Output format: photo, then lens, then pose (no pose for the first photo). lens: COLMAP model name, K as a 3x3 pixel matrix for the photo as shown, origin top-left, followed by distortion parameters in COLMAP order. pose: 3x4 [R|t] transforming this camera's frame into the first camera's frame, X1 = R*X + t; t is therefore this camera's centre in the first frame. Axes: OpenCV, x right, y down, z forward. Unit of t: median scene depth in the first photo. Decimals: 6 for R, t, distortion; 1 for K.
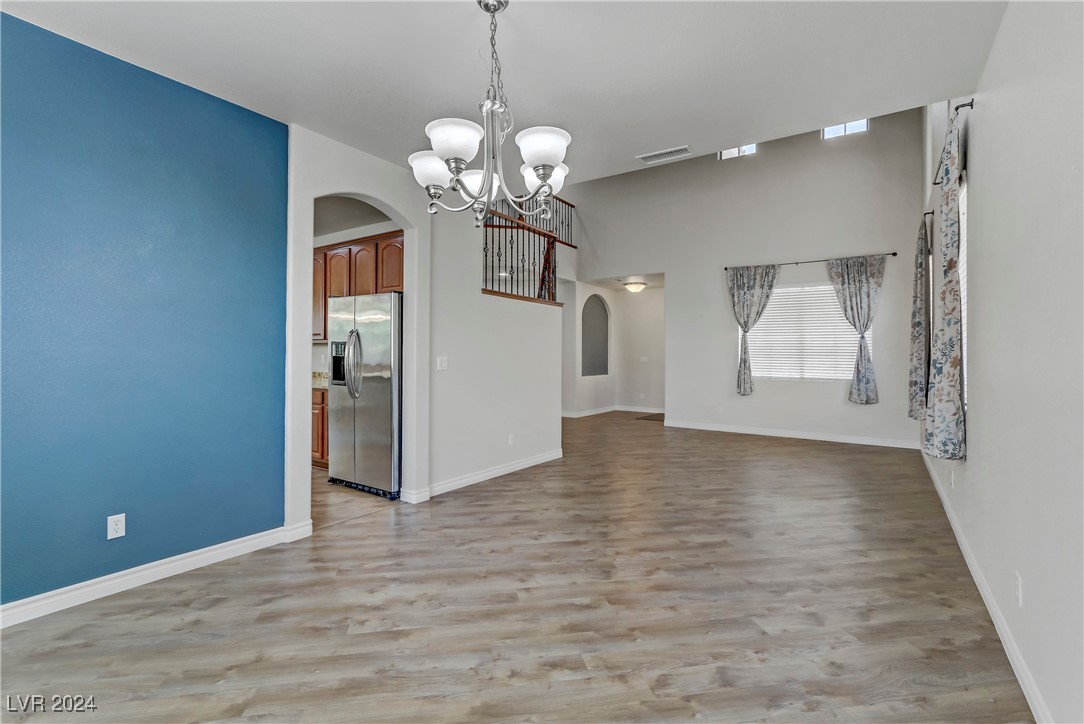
lens RADIAL K [[495.1, 0, 543.0], [0, 495.1, 353.6], [0, 0, 1]] dist [0.001441, 0.002214]
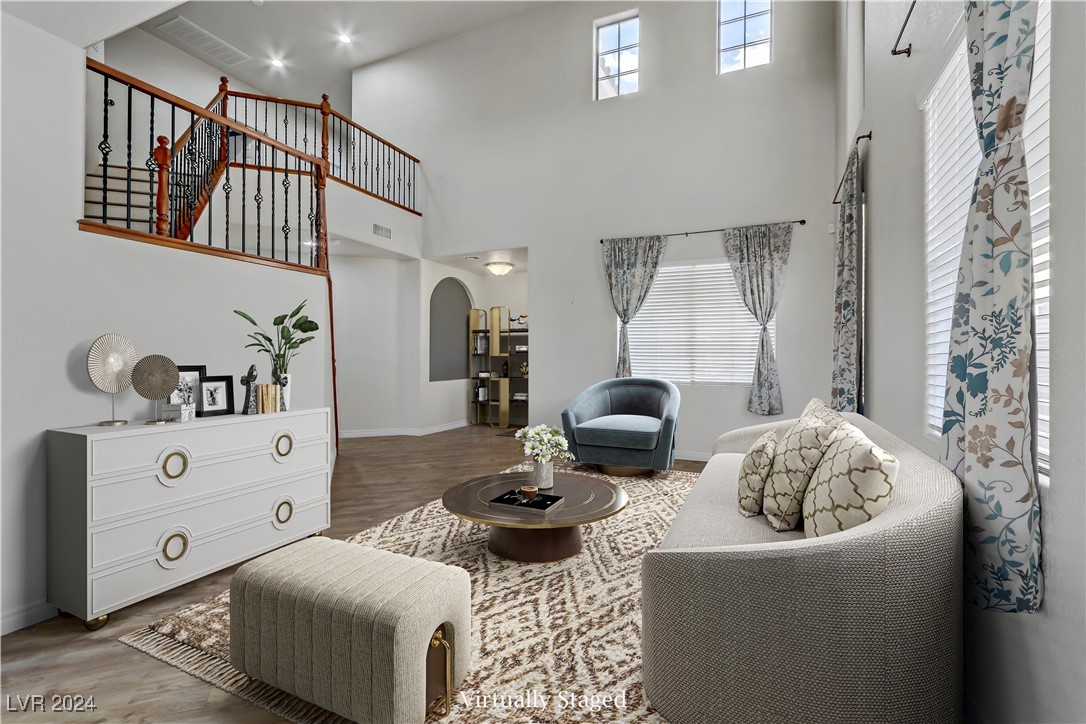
lens RADIAL K [[496.0, 0, 539.1], [0, 496.0, 362.4], [0, 0, 1]] dist [0.001441, 0.002214]
pose [[0.986410, -0.007355, 0.164139, 0.167042], [0.004450, 0.999827, 0.018061, 0.003470], [-0.164243, -0.017086, 0.986272, 0.288493]]
